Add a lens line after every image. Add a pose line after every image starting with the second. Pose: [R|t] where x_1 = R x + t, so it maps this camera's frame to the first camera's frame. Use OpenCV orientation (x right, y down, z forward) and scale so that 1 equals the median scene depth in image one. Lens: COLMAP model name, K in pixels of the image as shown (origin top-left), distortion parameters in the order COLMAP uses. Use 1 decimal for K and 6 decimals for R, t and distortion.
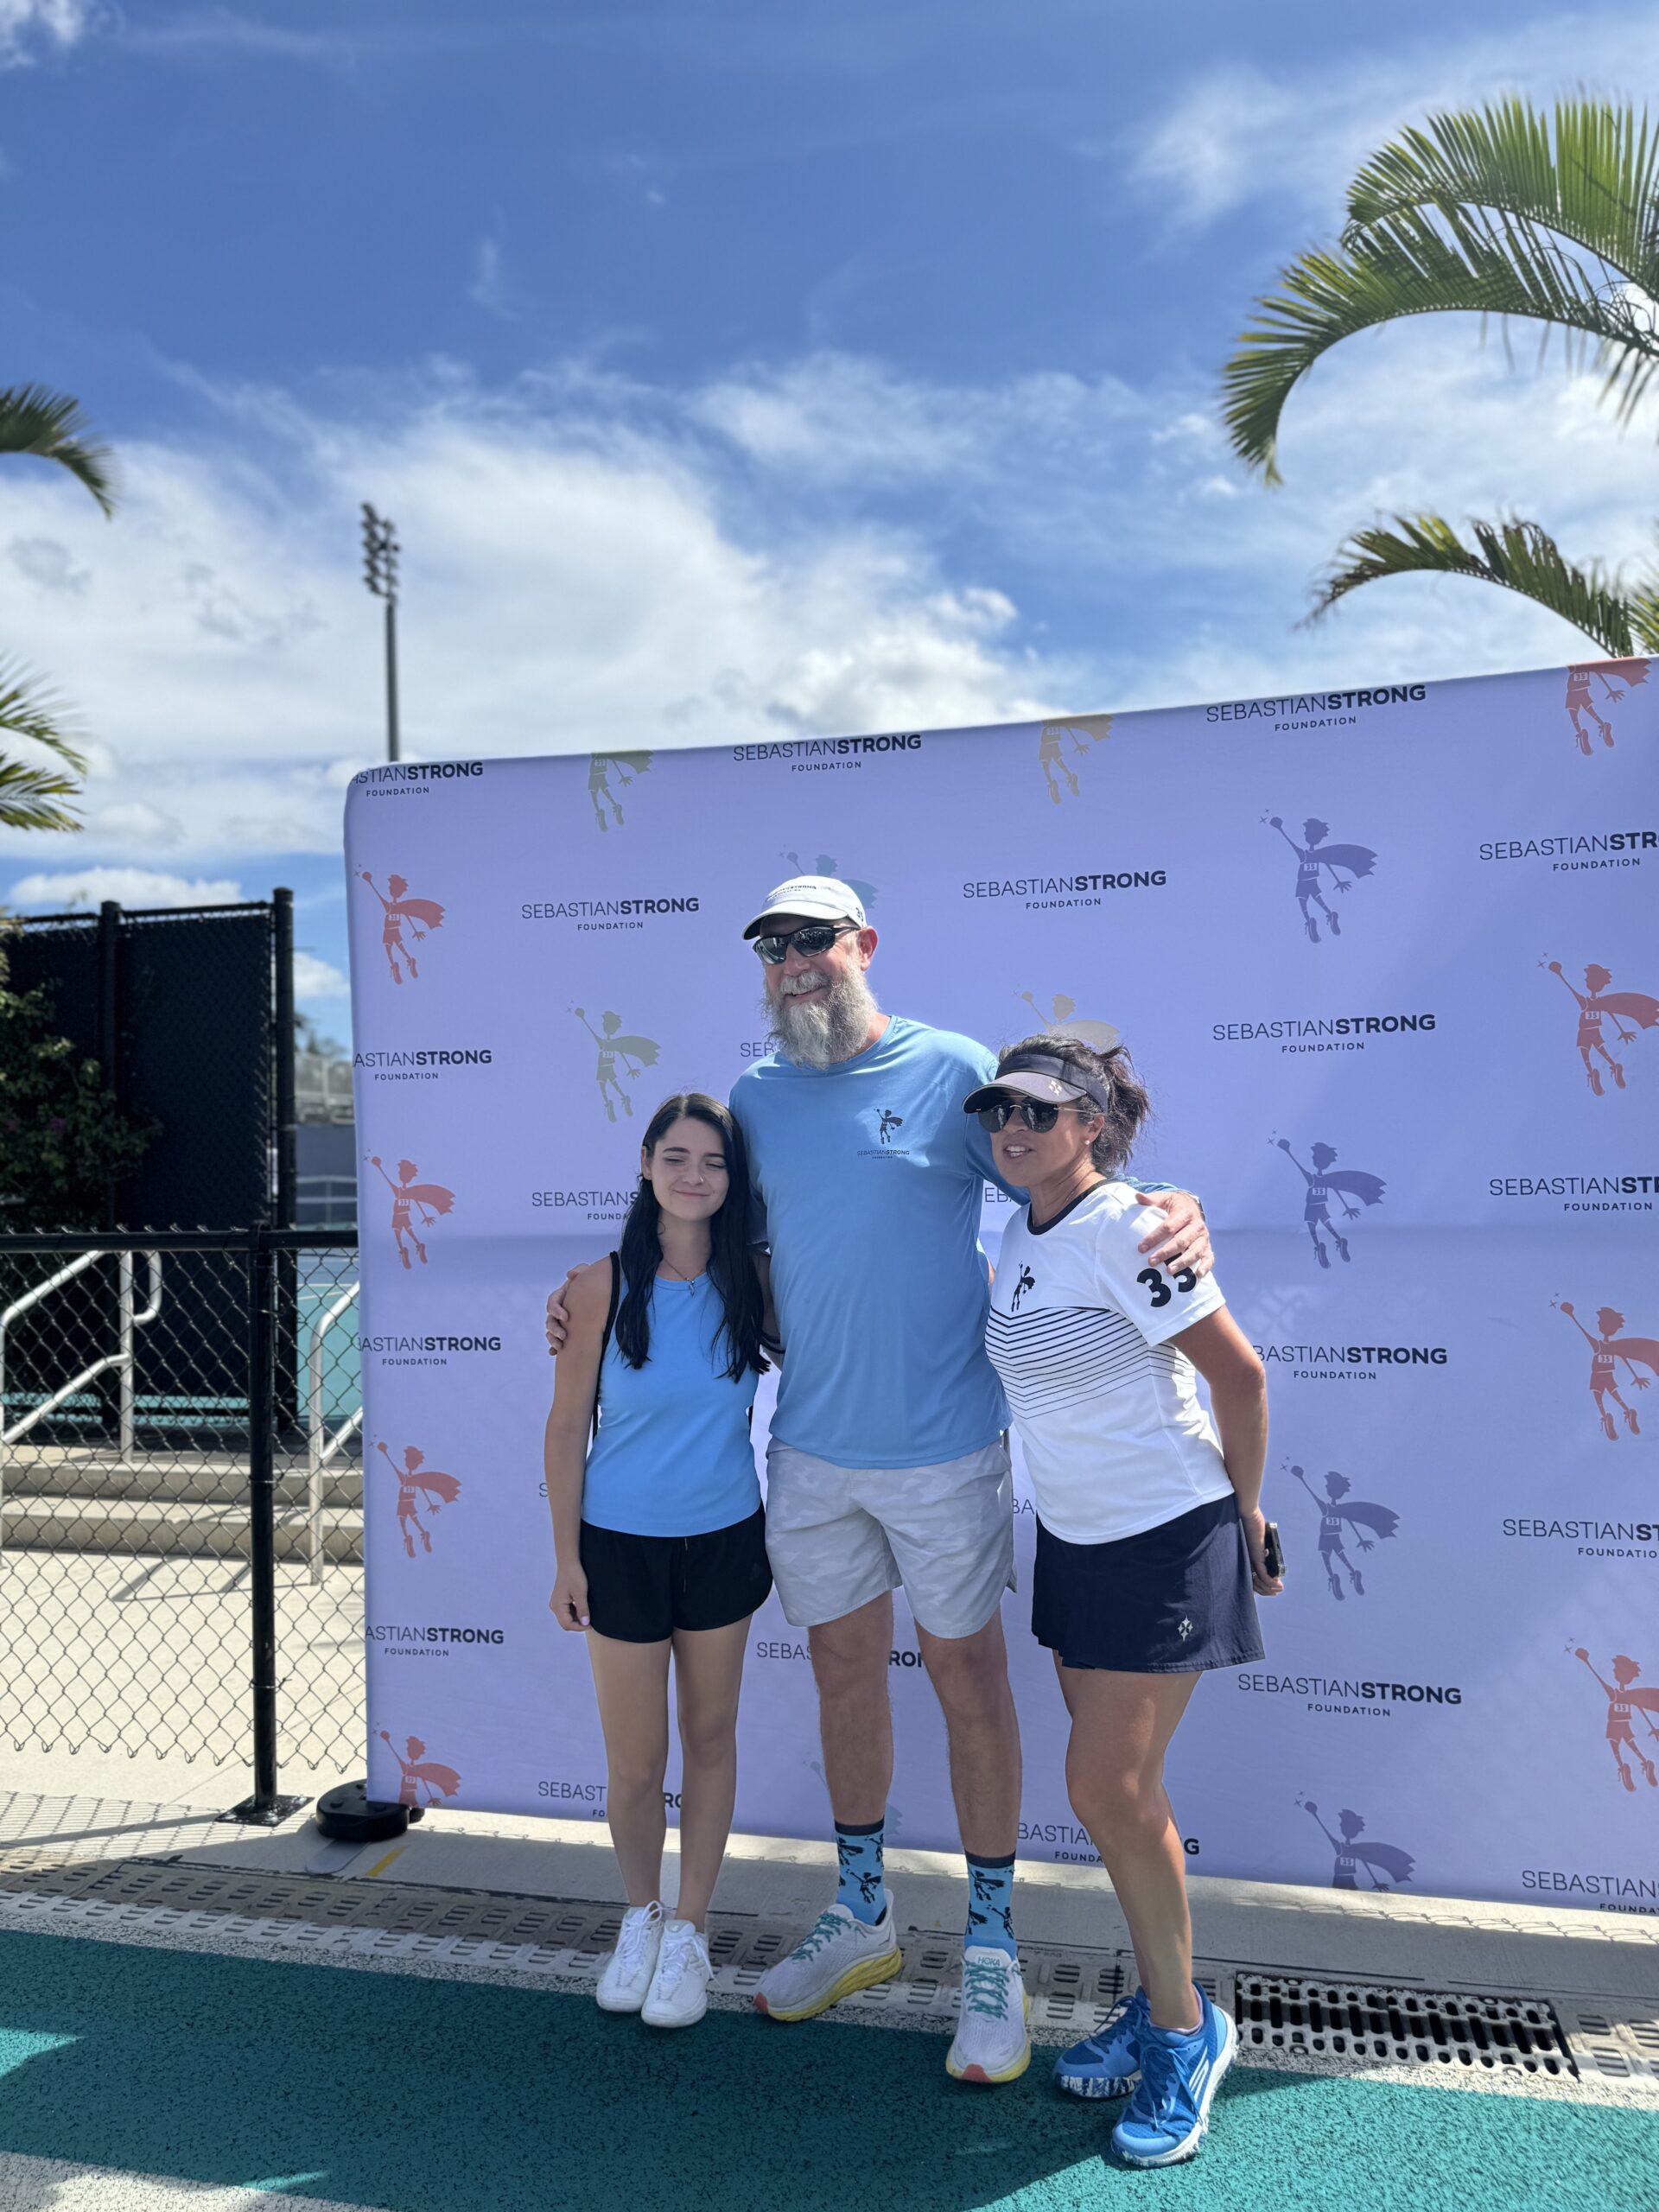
lens RADIAL K [[1541.8, 0, 837.0], [0, 1541.8, 1106.9], [0, 0, 1]] dist [0.011914, -0.022764]
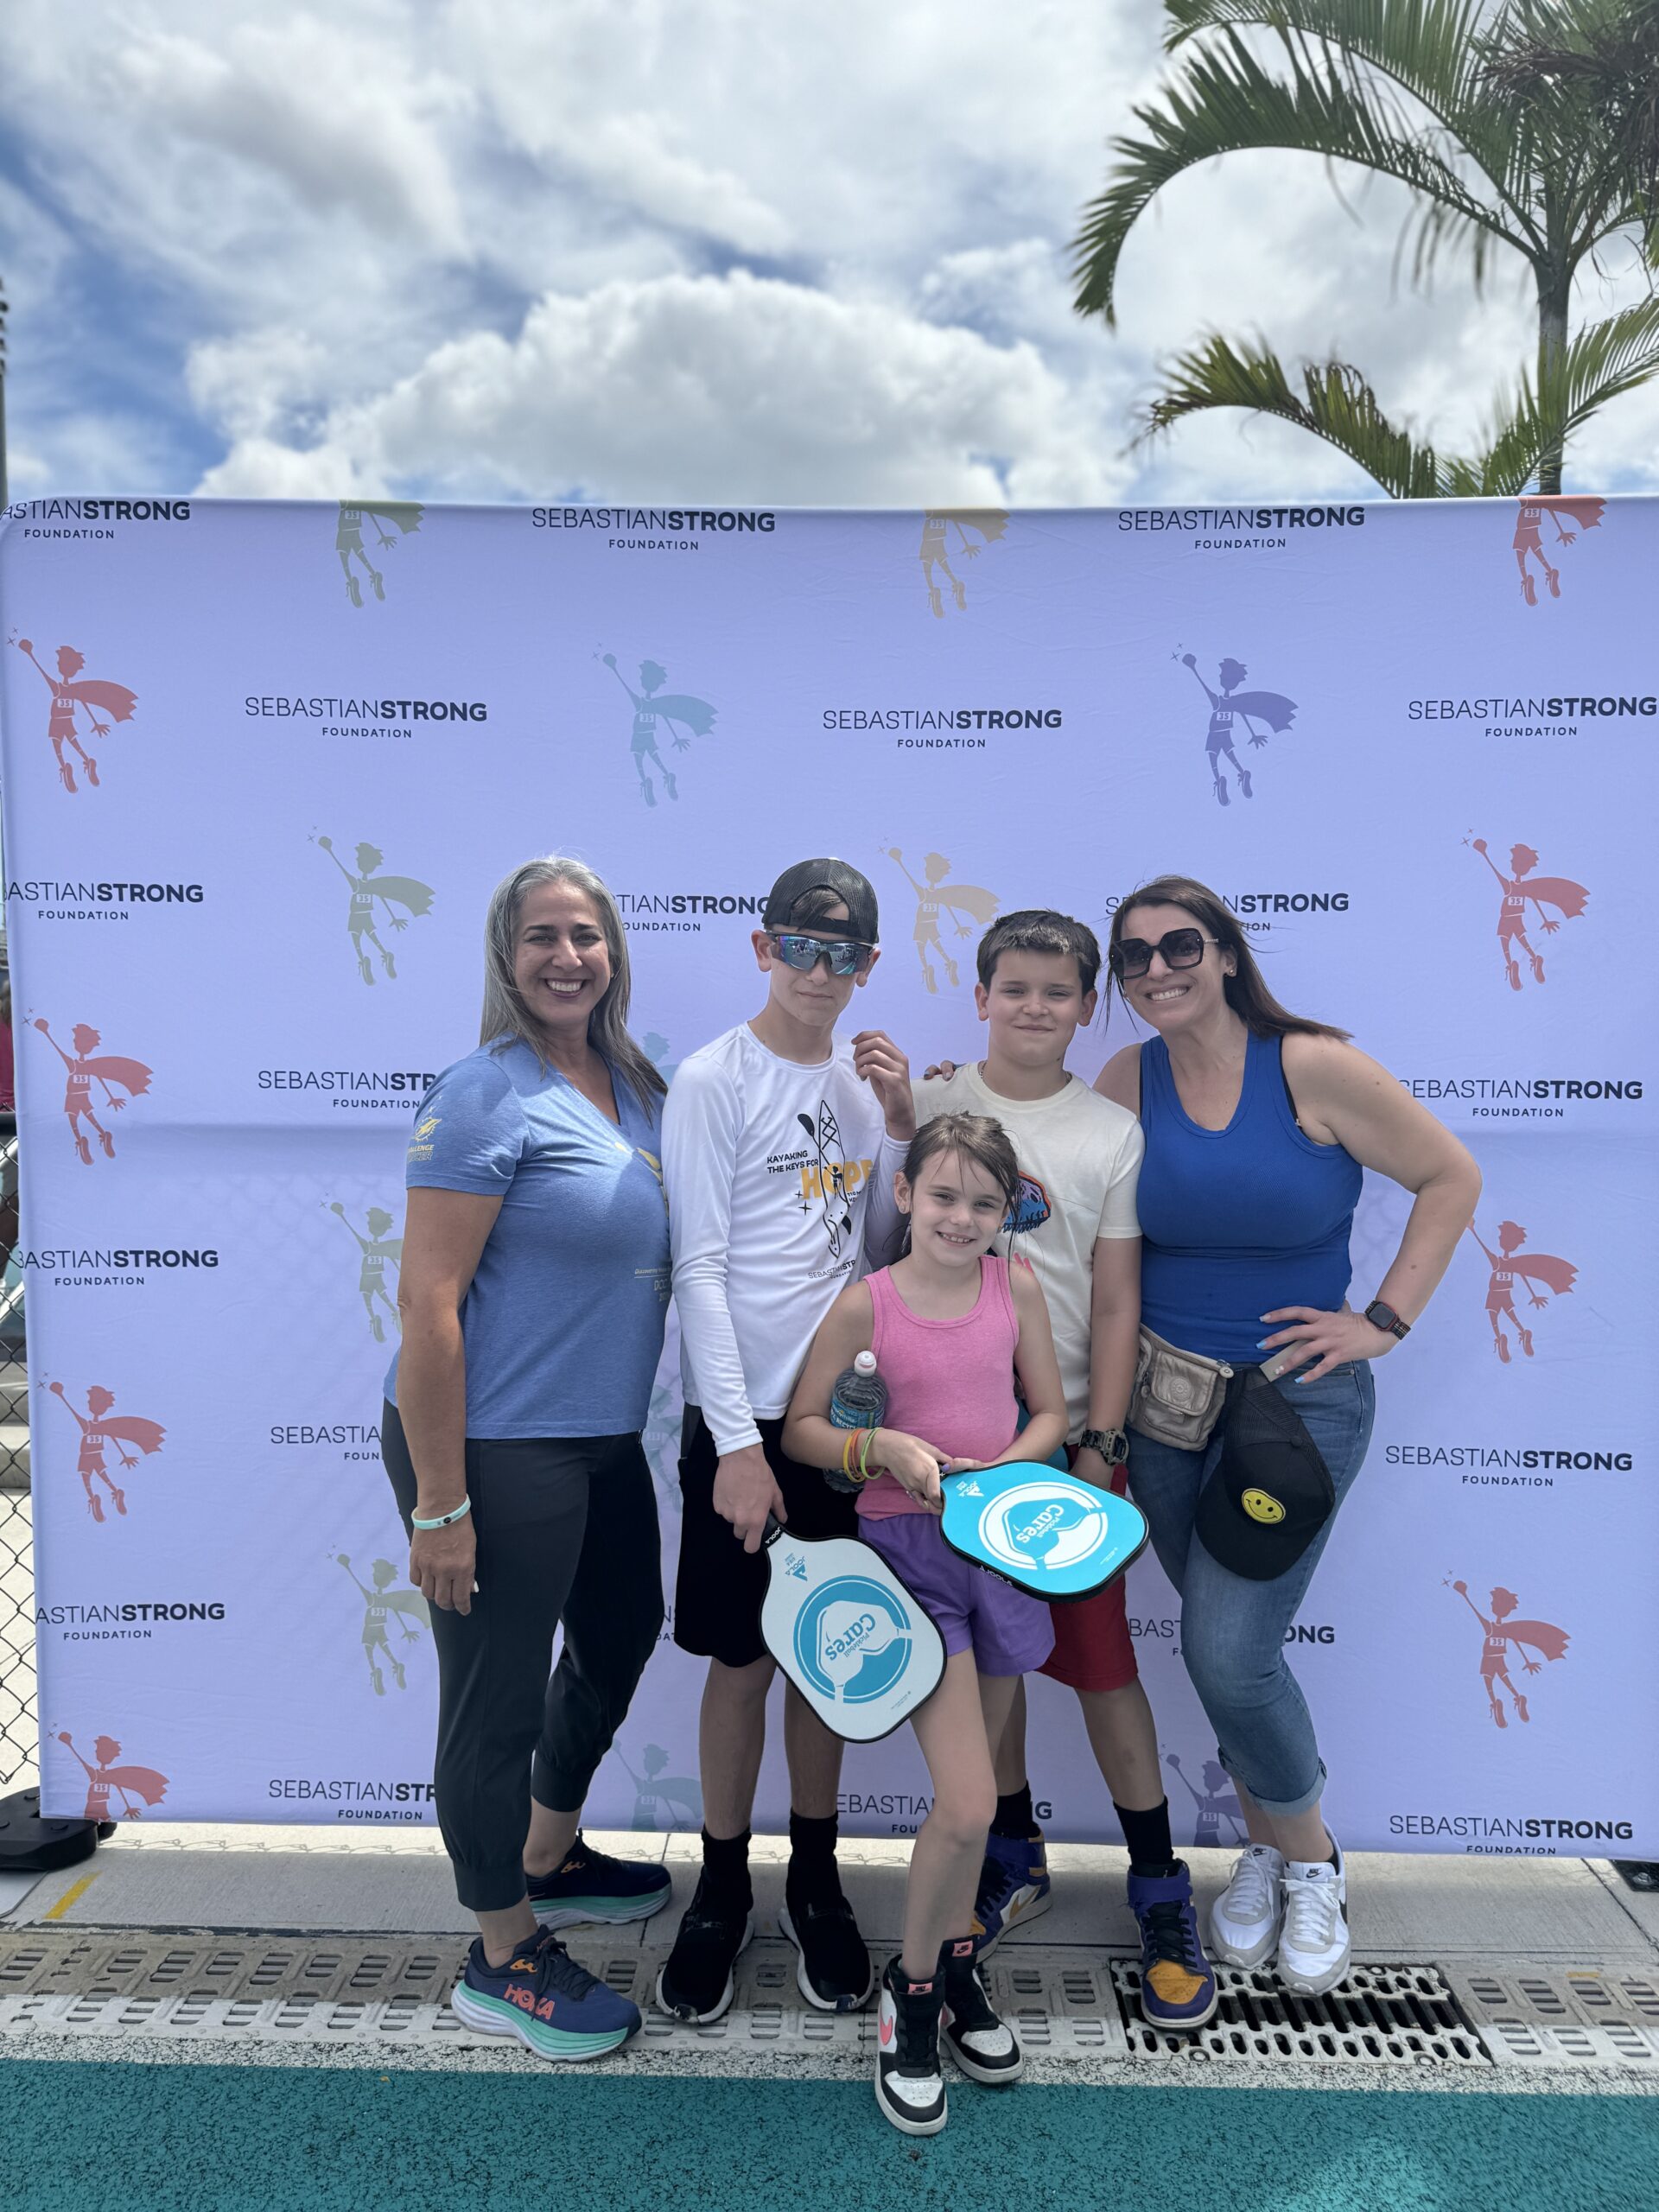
lens RADIAL K [[1541.8, 0, 827.7], [0, 1541.8, 1114.0], [0, 0, 1]] dist [0.011914, -0.022764]
pose [[0.978151, 0.014227, 0.207406, -0.083880], [-0.033217, 0.995534, 0.088367, -0.001579], [-0.205223, -0.093326, 0.974256, 0.183851]]
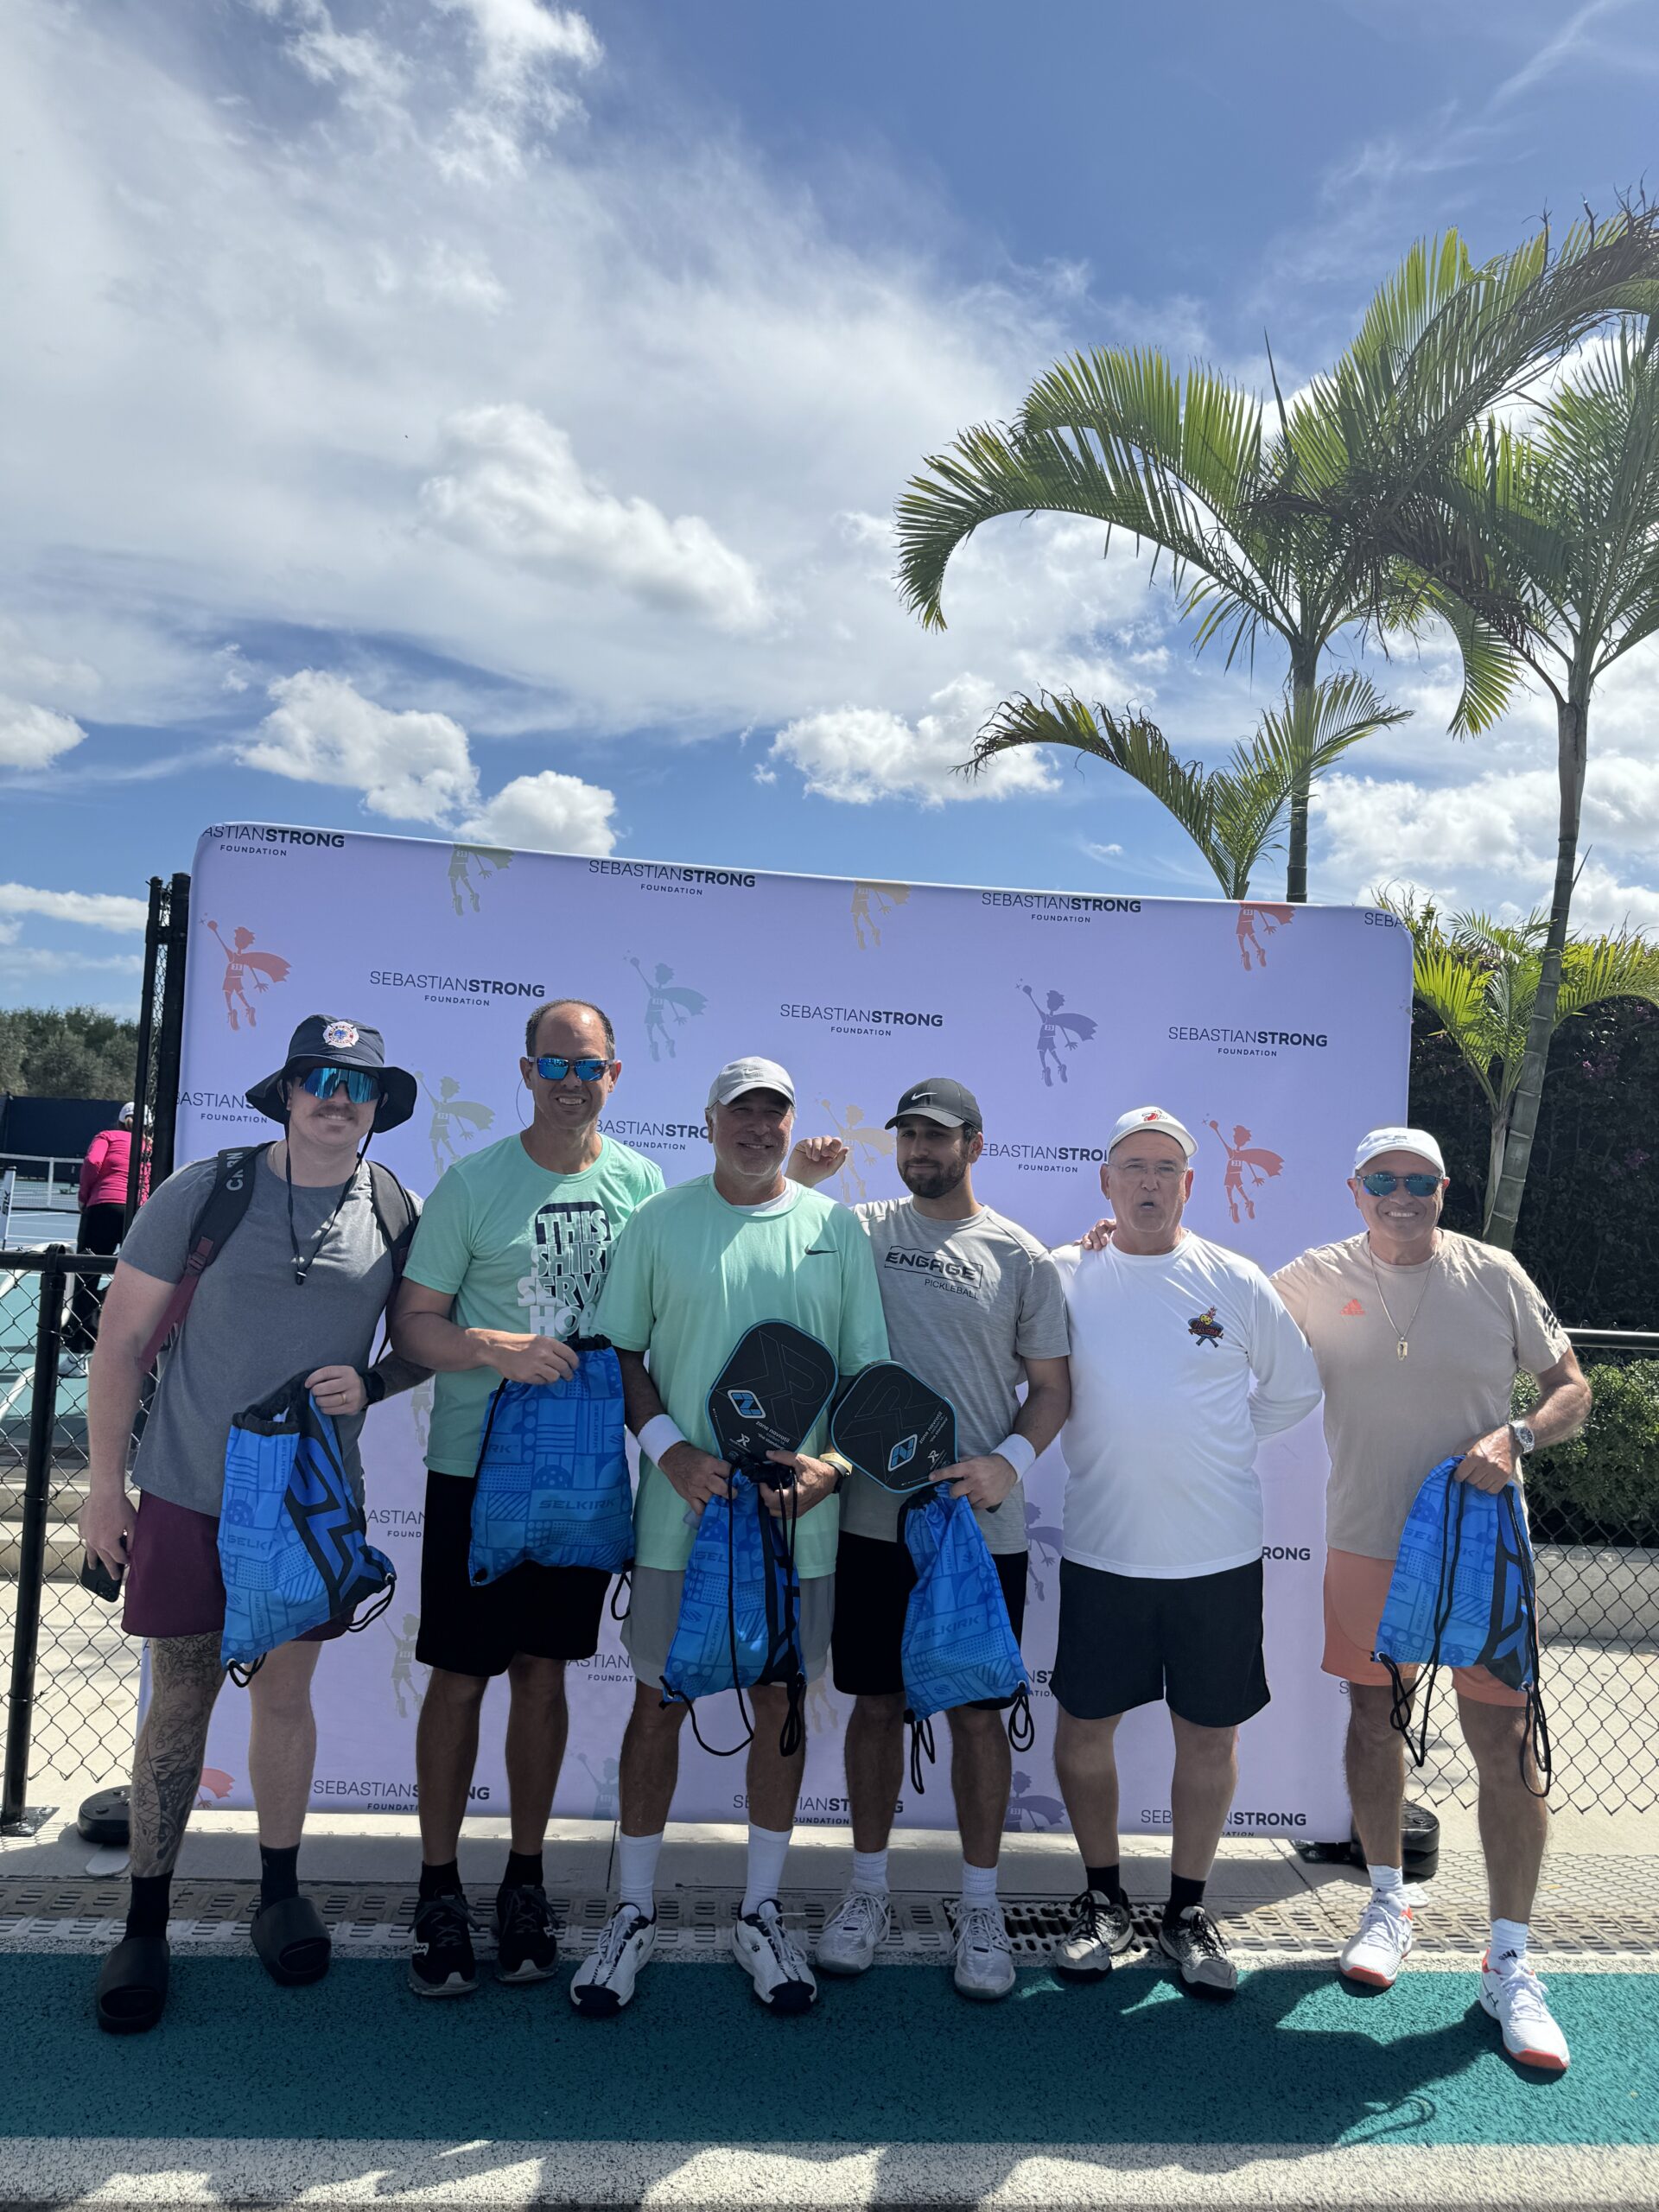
lens RADIAL K [[1541.8, 0, 829.6], [0, 1541.8, 1099.7], [0, 0, 1]] dist [0.011914, -0.022764]
pose [[0.945569, 0.090896, 0.312469, -0.253832], [-0.088474, 0.995837, -0.021951, -0.050656], [-0.313163, -0.006890, 0.949674, -0.150858]]
